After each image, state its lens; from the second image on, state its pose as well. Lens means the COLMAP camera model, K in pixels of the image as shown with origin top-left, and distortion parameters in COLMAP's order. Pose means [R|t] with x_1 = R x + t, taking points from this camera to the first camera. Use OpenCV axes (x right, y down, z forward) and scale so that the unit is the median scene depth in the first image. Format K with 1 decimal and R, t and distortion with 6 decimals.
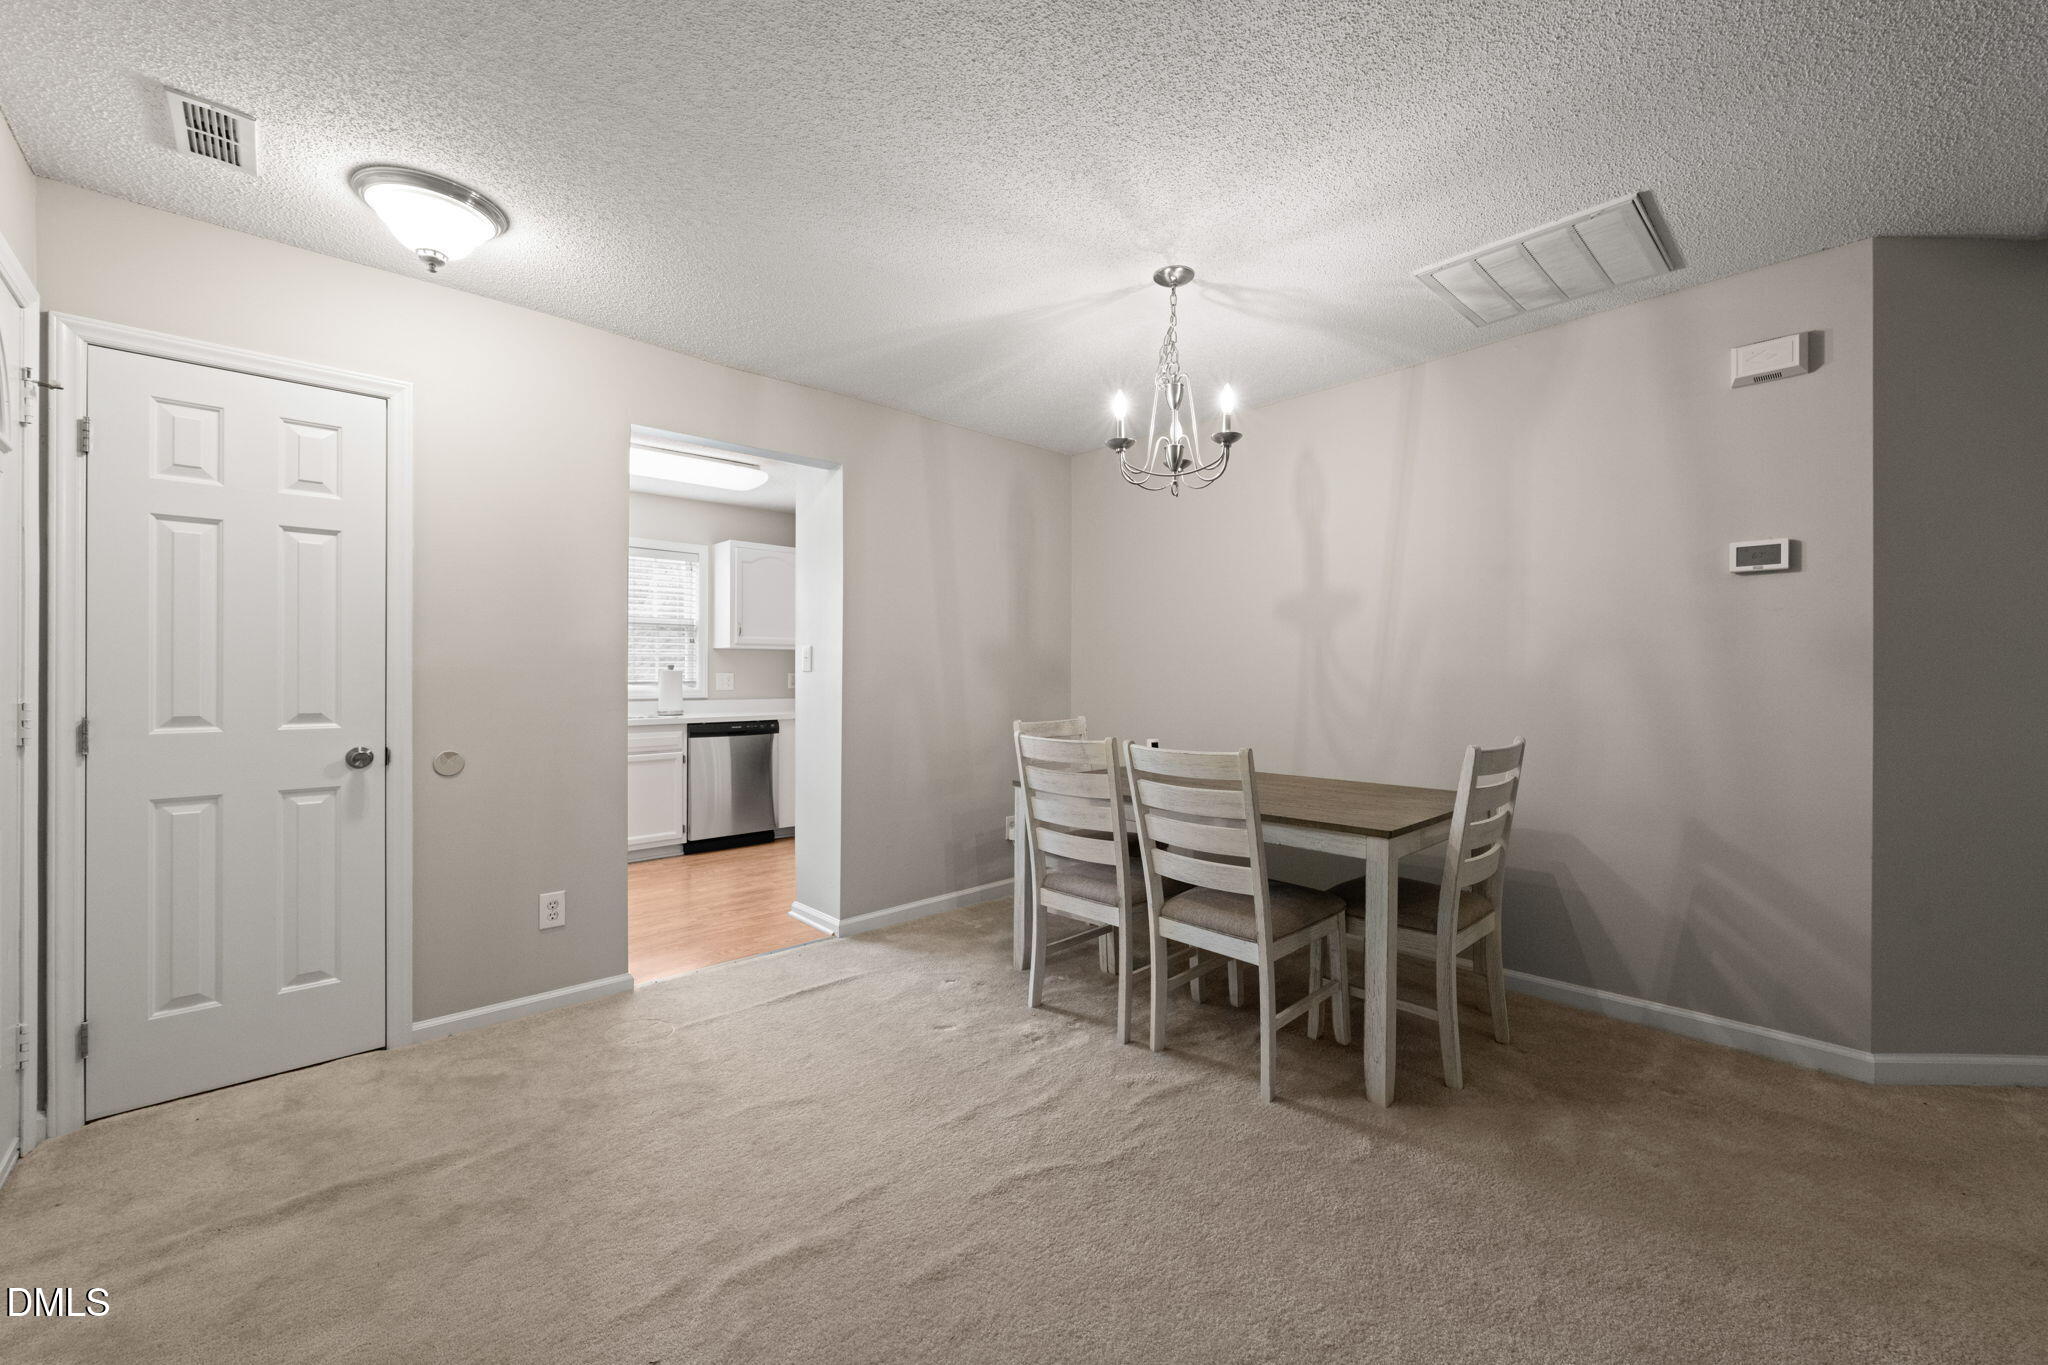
lens RADIAL K [[823.7, 0, 1066.6], [0, 823.7, 670.7], [0, 0, 1]] dist [0.005977, -0.000698]
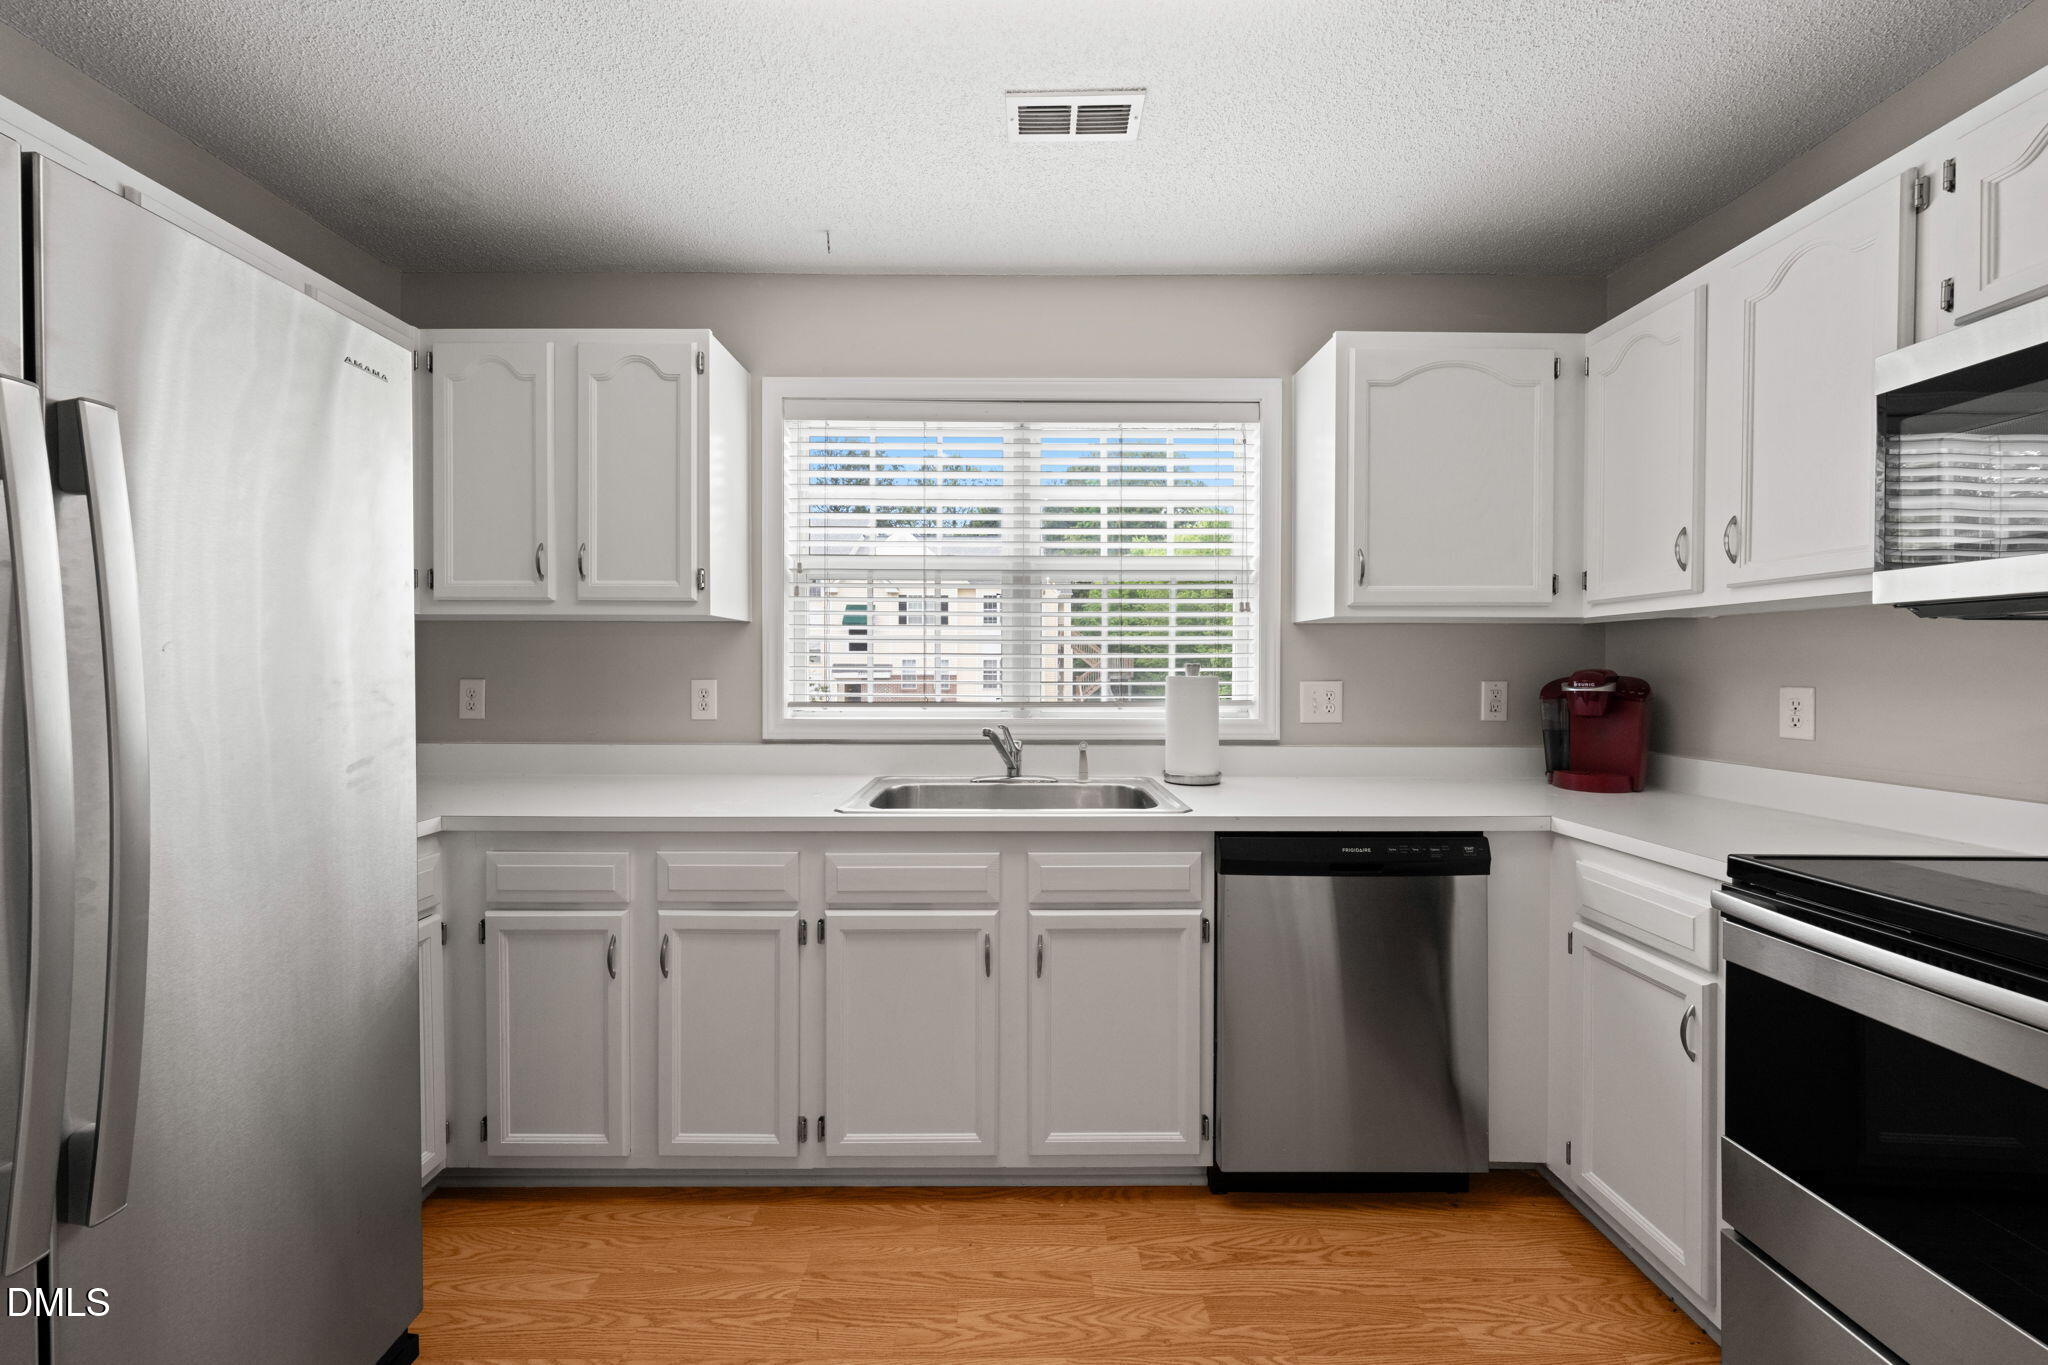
lens RADIAL K [[760.3, 0, 1027.8], [0, 760.3, 670.7], [0, 0, 1]] dist [-0.001729, -0.000088]
pose [[0.720869, 0.000196, -0.693071, -0.606307], [0.002414, 0.999993, 0.002794, -0.011092], [0.693067, -0.003687, 0.720864, 1.471733]]
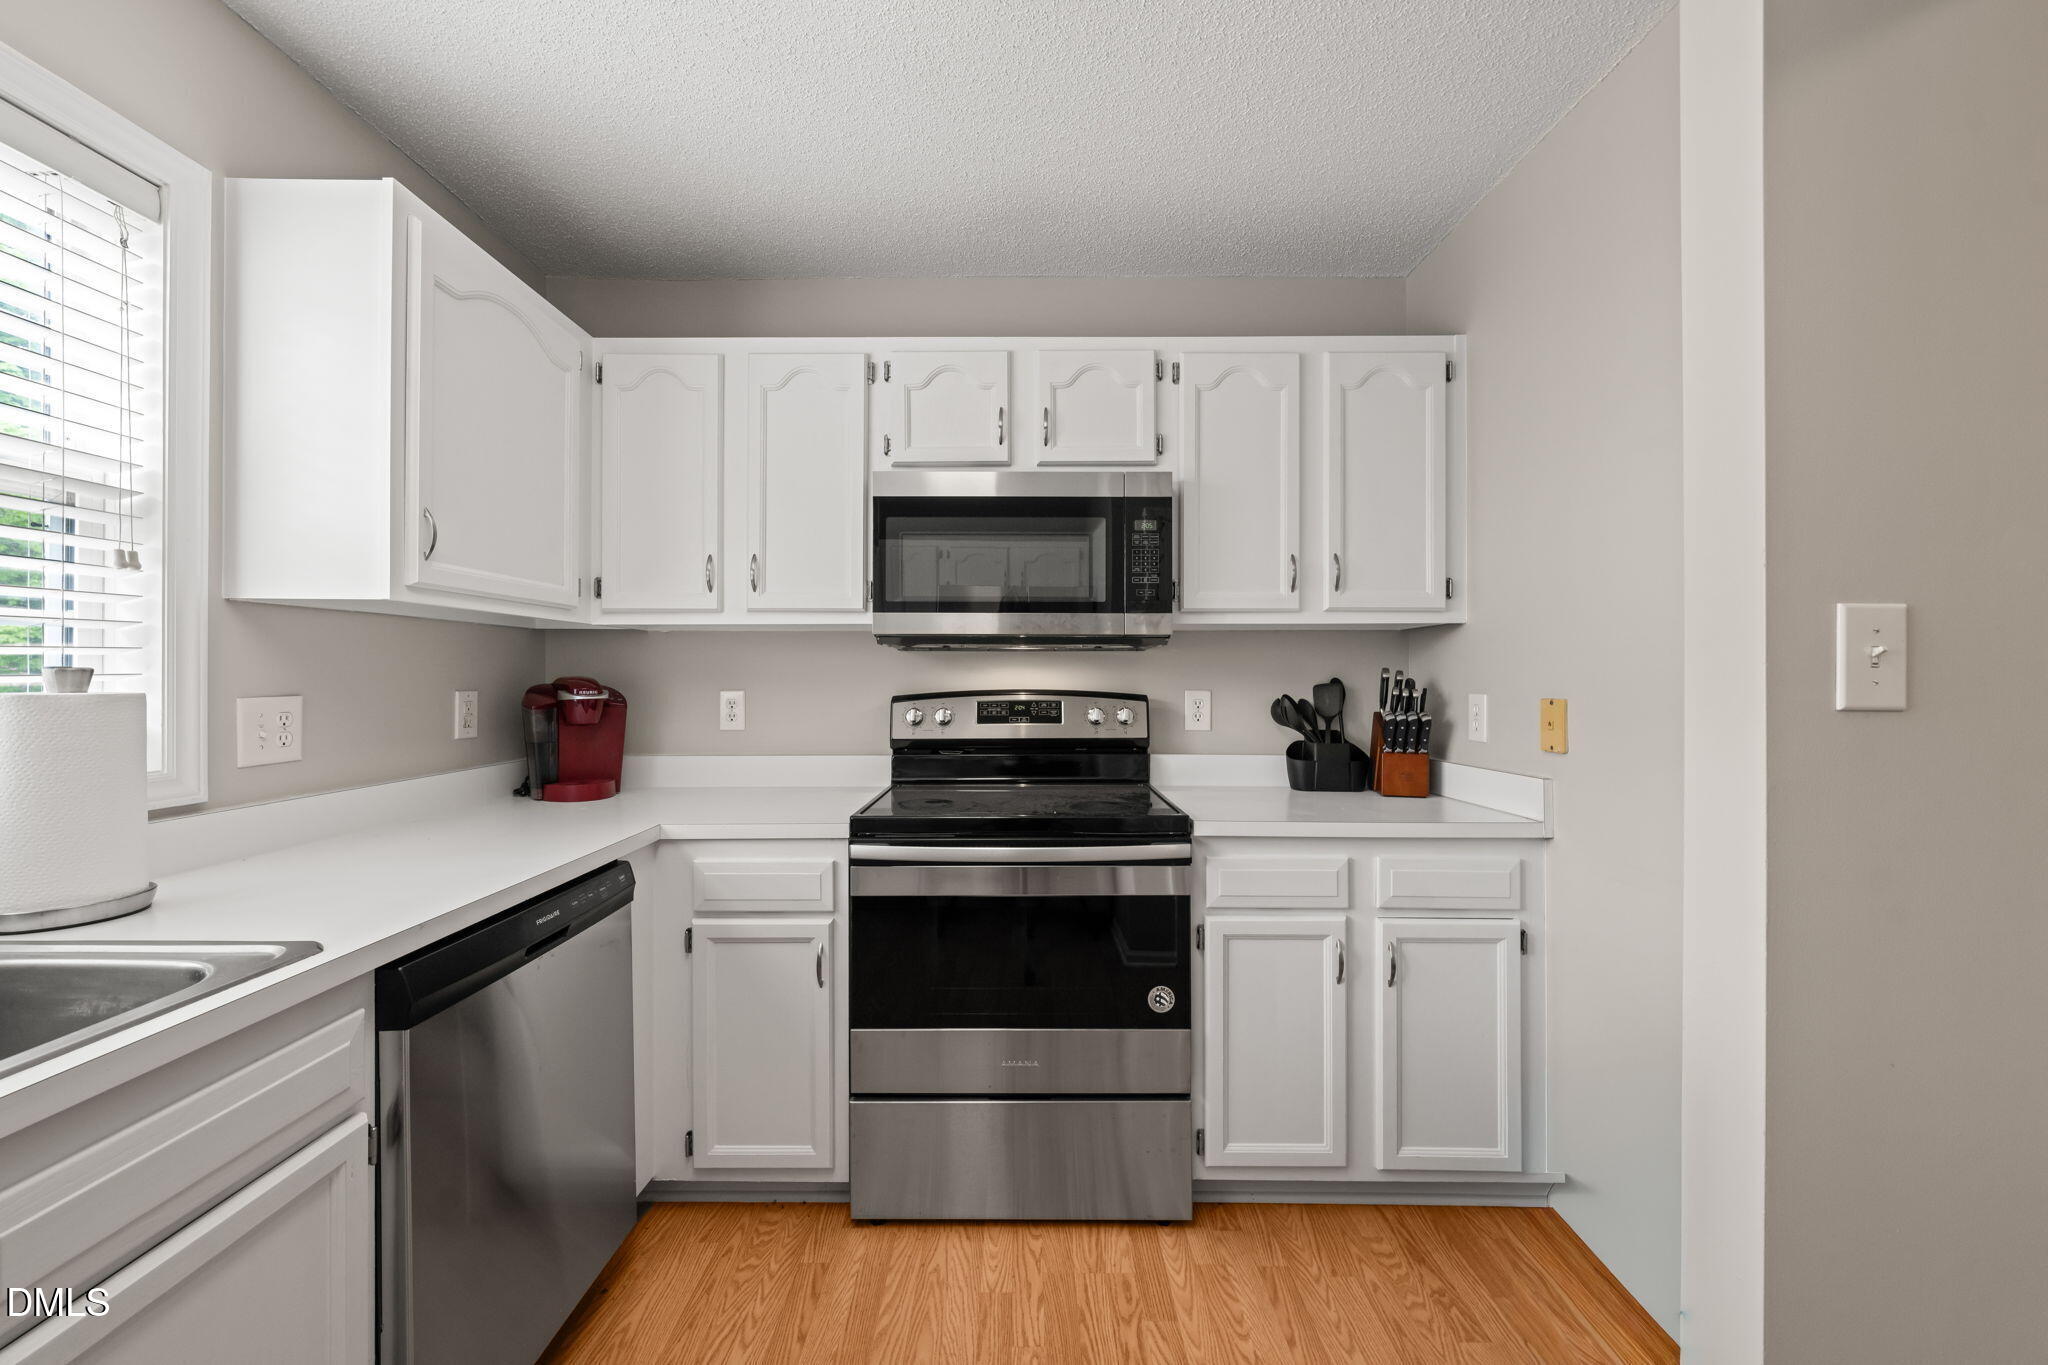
lens RADIAL K [[788.8, 0, 1017.5], [0, 788.8, 676.9], [0, 0, 1]] dist [0.000266, 0.000072]
pose [[0.707129, -0.003025, 0.707078, -1.022367], [-0.000946, 0.999986, 0.005223, -0.013492], [-0.707084, -0.004362, 0.707116, 1.565272]]
